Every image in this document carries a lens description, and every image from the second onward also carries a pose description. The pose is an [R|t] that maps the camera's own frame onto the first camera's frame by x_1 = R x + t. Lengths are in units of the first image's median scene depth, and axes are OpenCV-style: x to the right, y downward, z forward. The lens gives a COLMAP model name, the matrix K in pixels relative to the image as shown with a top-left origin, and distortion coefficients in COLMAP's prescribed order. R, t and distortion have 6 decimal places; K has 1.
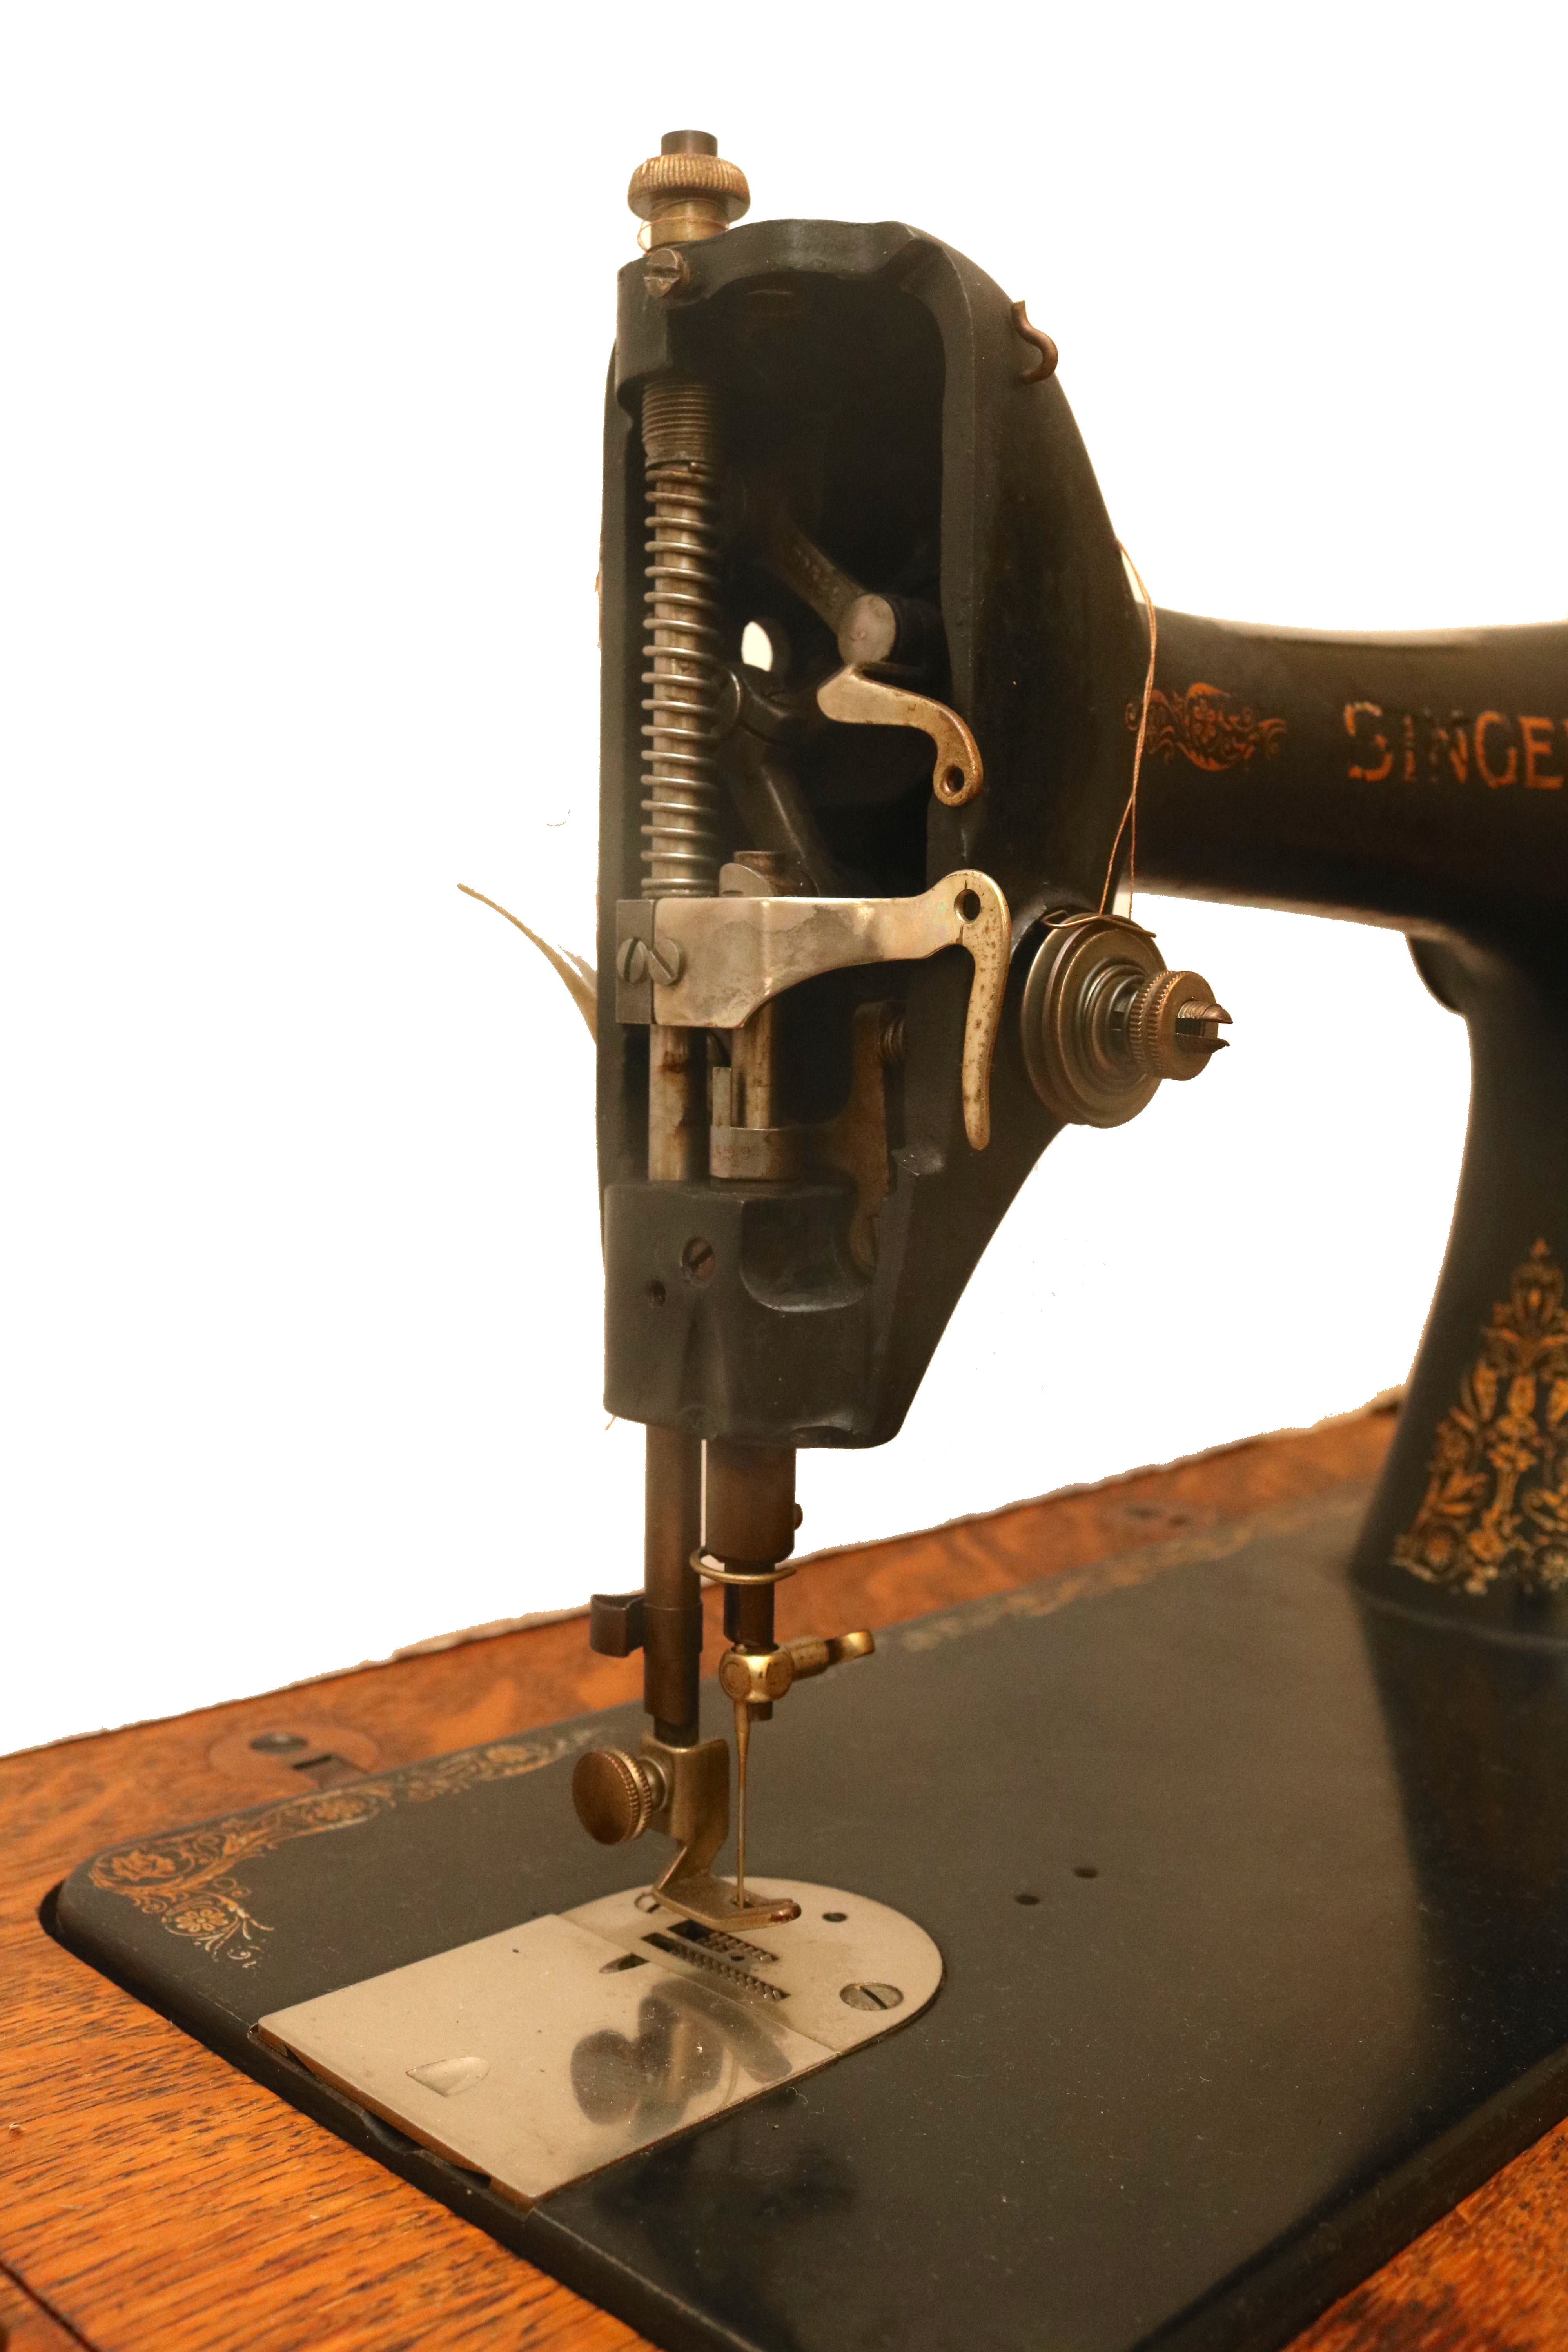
lens RADIAL K [[2242.9, 0, 784.0], [0, 2242.9, 1176.0], [0, 0, 1]] dist [-0.179682, 0.175222]
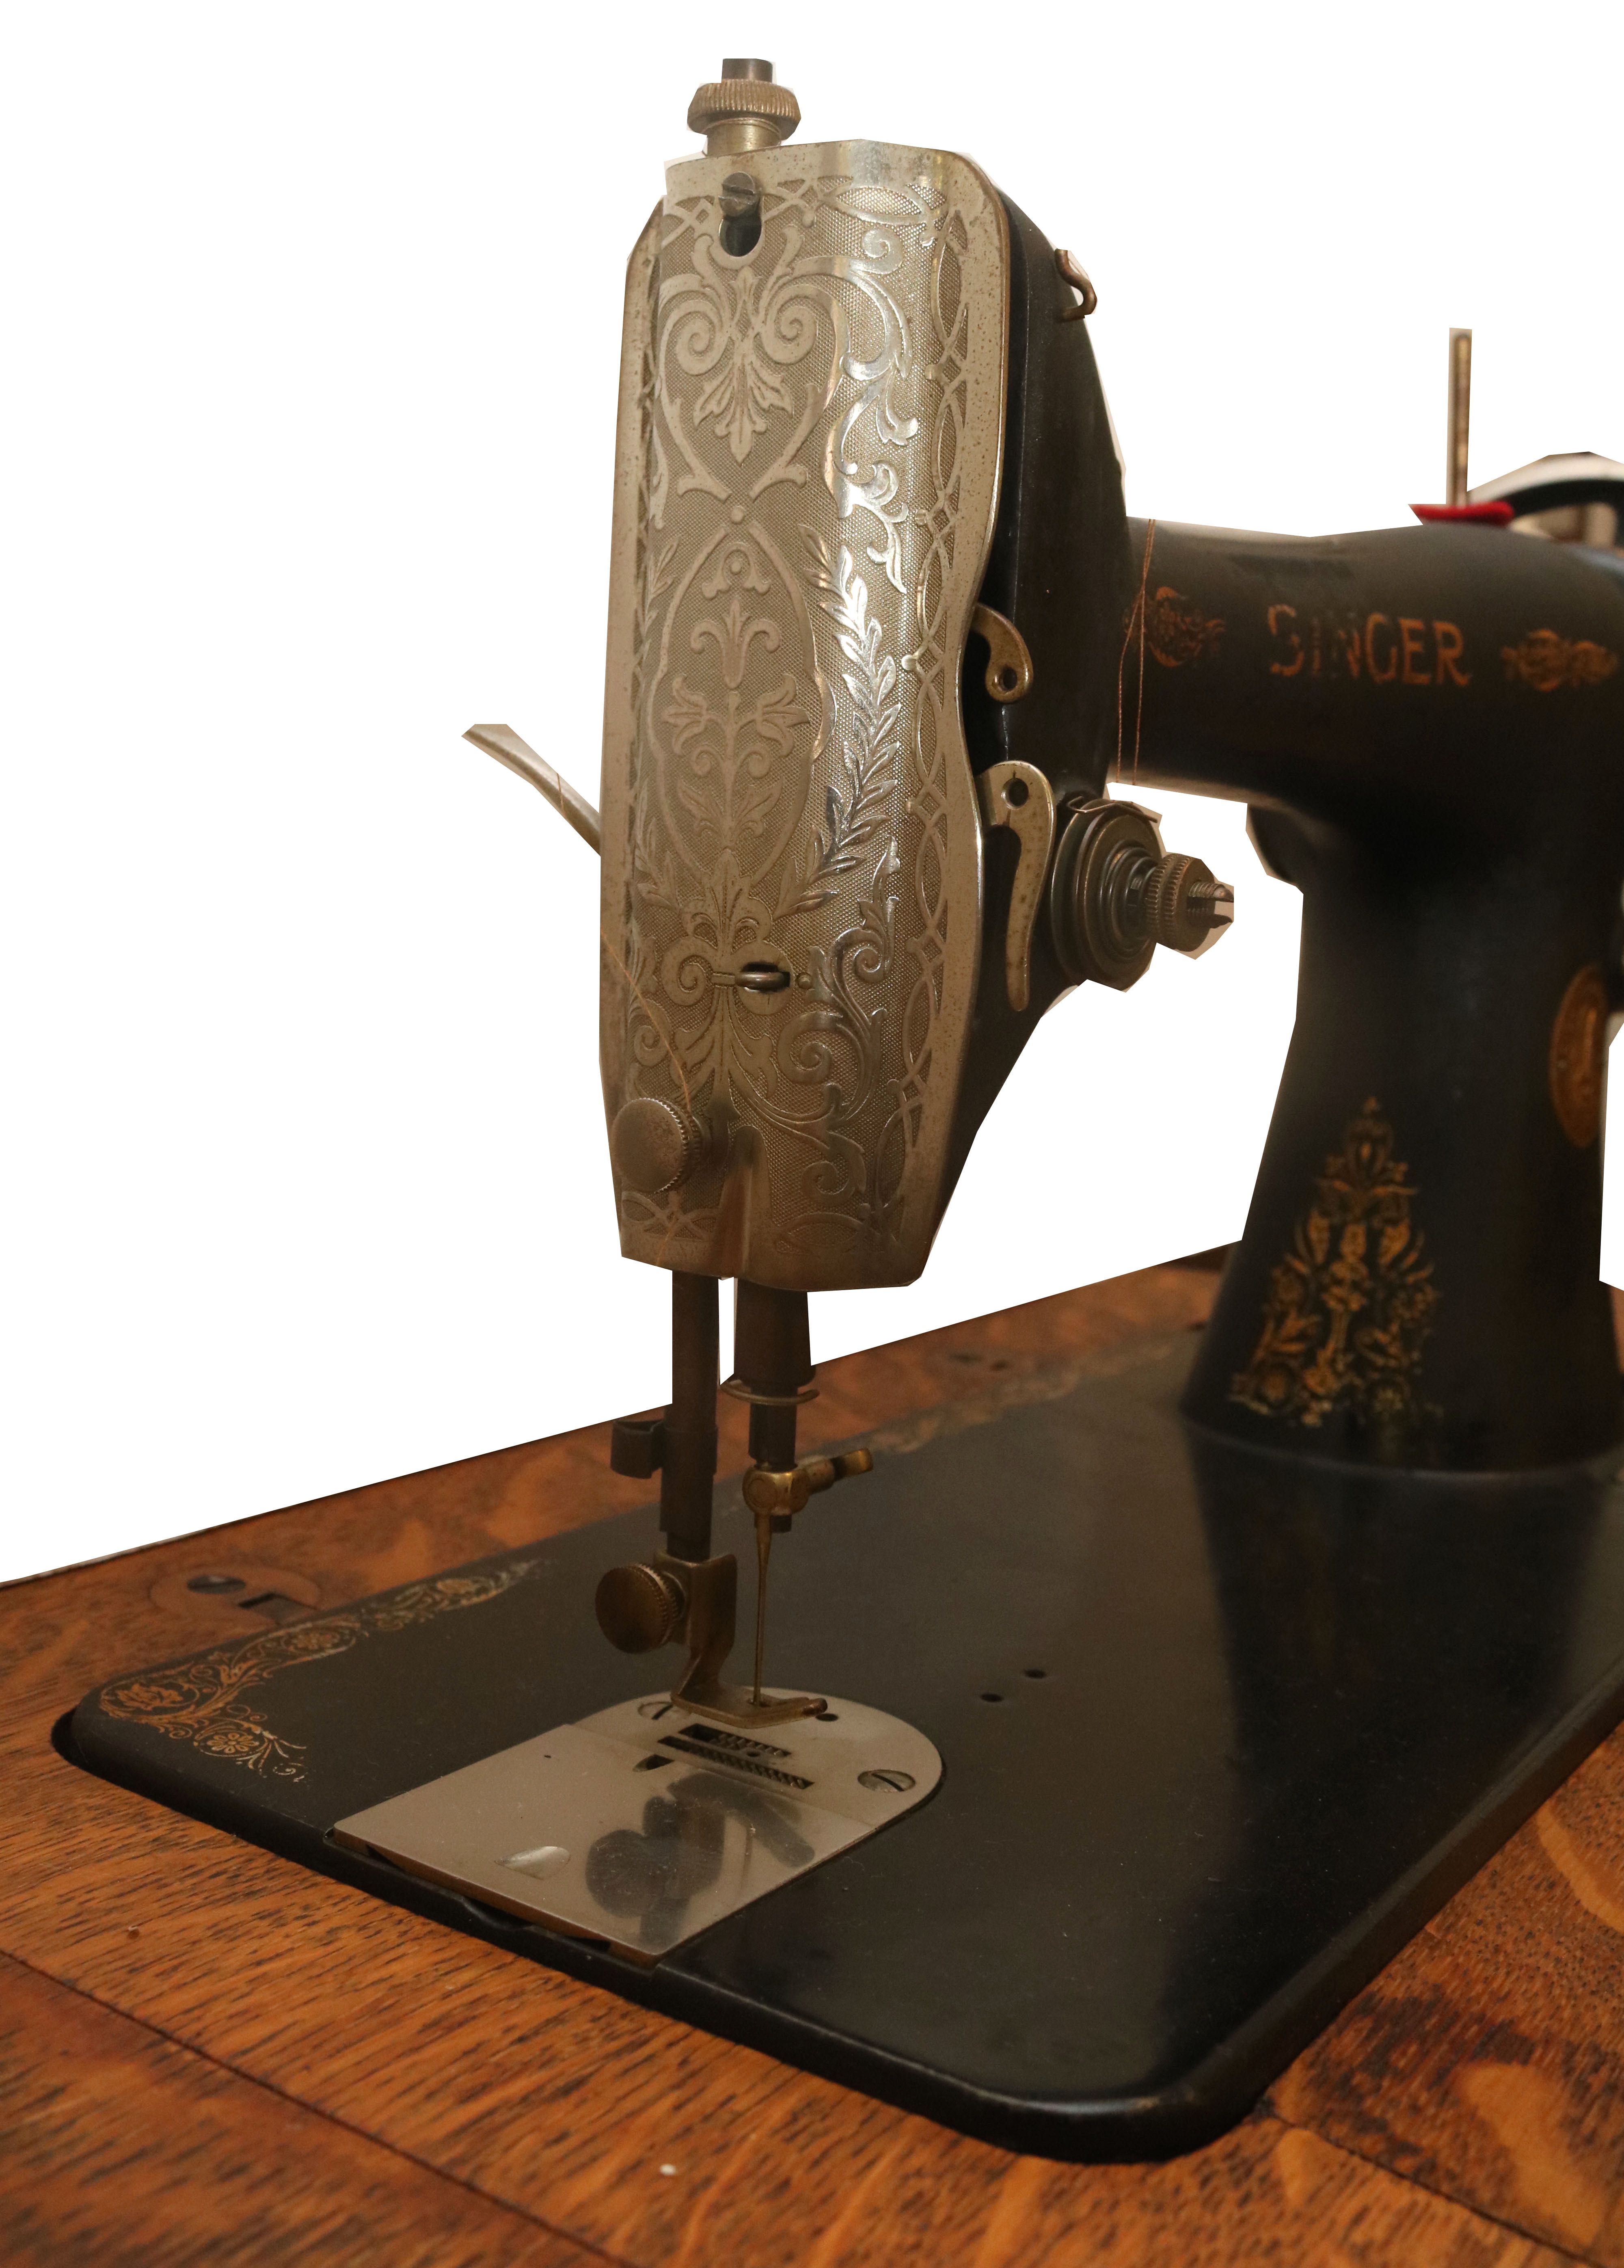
lens RADIAL K [[2410.8, 0, 825.5], [0, 2410.8, 1064.6], [0, 0, 1]] dist [-0.187972, 0.230771]
pose [[0.982917, 0.011192, 0.183708, -0.200377], [-0.014430, 0.999763, 0.016300, -0.002431], [-0.183482, -0.018673, 0.982846, -0.144861]]
